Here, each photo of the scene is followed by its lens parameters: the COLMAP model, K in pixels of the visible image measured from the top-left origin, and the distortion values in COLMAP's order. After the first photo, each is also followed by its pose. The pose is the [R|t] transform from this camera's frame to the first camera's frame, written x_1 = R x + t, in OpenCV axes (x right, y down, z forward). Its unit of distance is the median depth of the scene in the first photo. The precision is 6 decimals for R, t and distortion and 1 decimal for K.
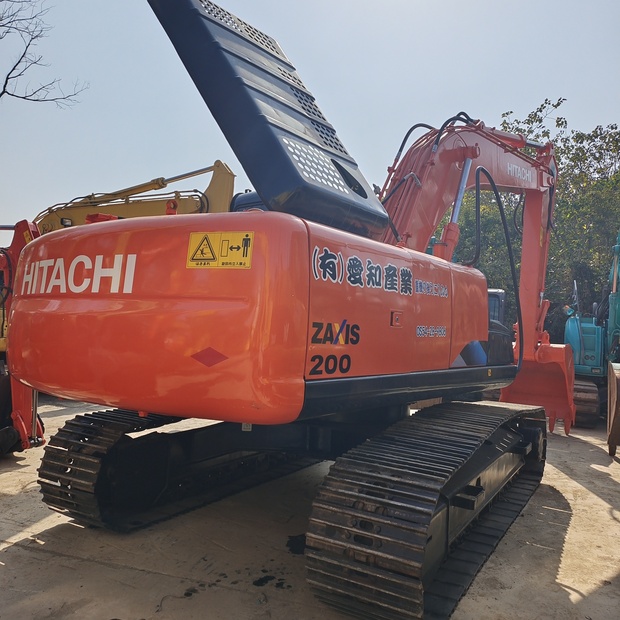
lens RADIAL K [[562.7, 0, 310.0], [0, 562.7, 310.0], [0, 0, 1]] dist [0.038151, 0.007860]
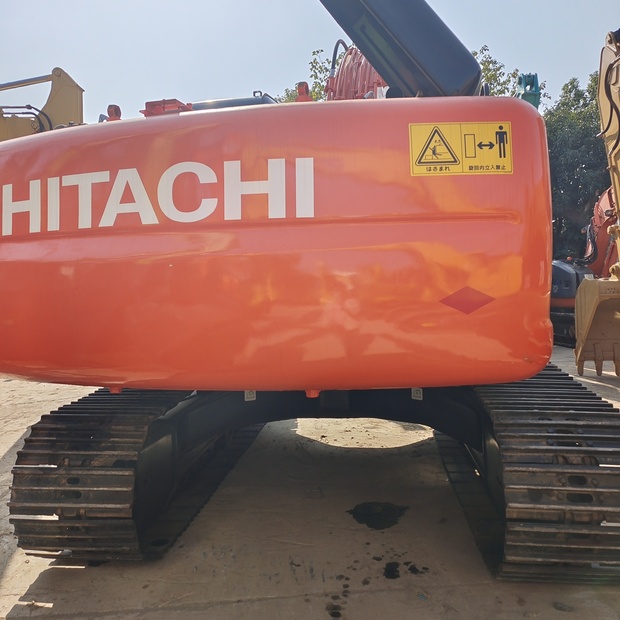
lens RADIAL K [[562.7, 0, 310.0], [0, 562.7, 310.0], [0, 0, 1]] dist [0.038151, 0.007860]
pose [[0.910393, -0.090424, 0.403742, -0.517806], [0.054096, 0.993463, 0.100521, 0.010512], [-0.410192, -0.069673, 0.909334, 0.340804]]
